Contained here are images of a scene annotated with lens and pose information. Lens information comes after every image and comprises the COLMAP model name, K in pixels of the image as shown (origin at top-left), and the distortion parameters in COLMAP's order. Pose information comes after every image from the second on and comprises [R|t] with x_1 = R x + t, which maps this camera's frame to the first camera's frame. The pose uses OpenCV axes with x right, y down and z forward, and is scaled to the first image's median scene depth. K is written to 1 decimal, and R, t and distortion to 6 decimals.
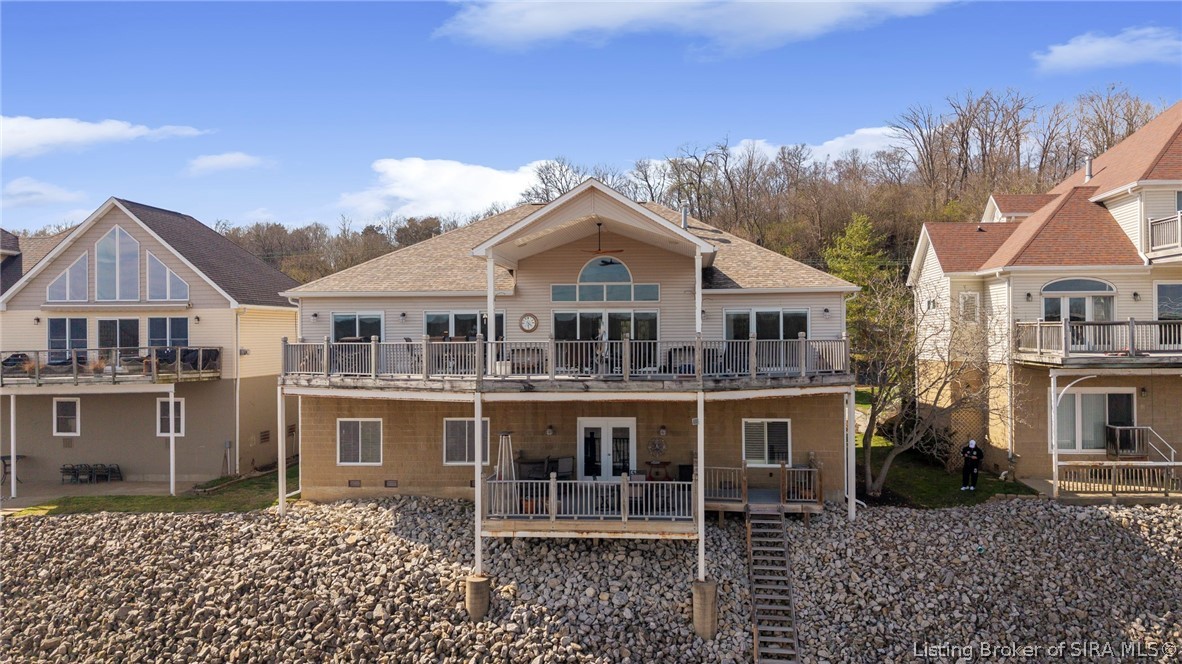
lens RADIAL K [[812.3, 0, 591.0], [0, 812.3, 332.0], [0, 0, 1]] dist [0.044916, -0.049275]
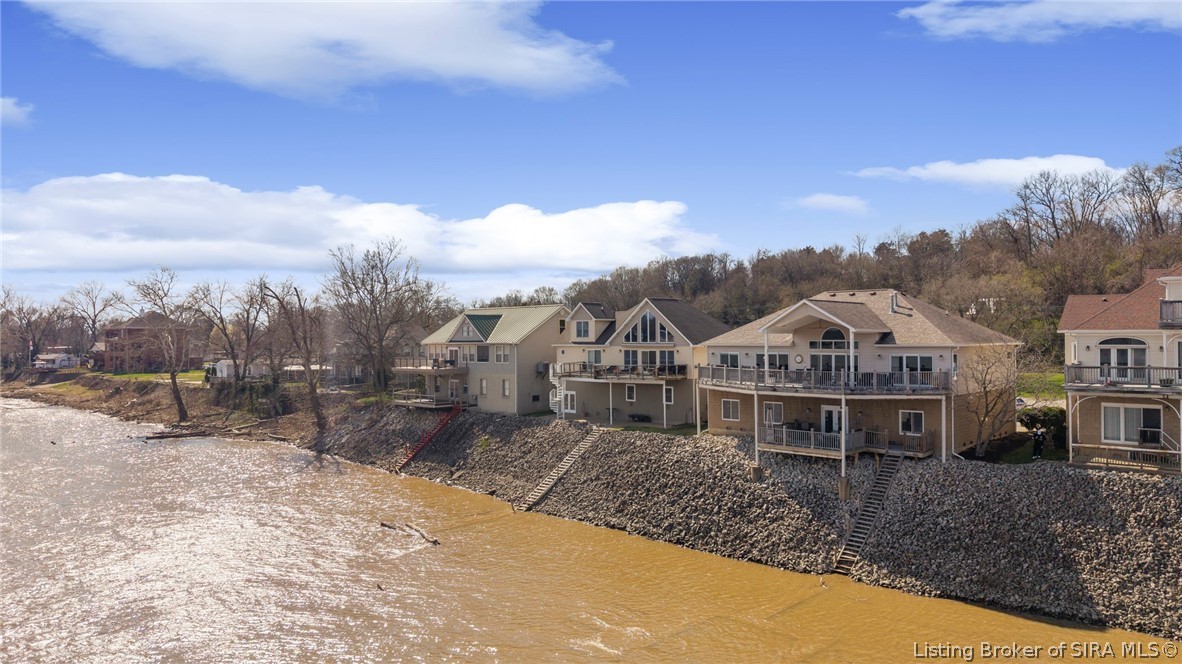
lens RADIAL K [[812.3, 0, 591.0], [0, 812.3, 332.0], [0, 0, 1]] dist [0.044916, -0.049275]
pose [[0.778056, -0.000907, -0.628194, 0.846439], [0.007705, 0.999938, 0.008099, -0.103755], [0.628148, -0.011142, 0.778014, -1.009500]]
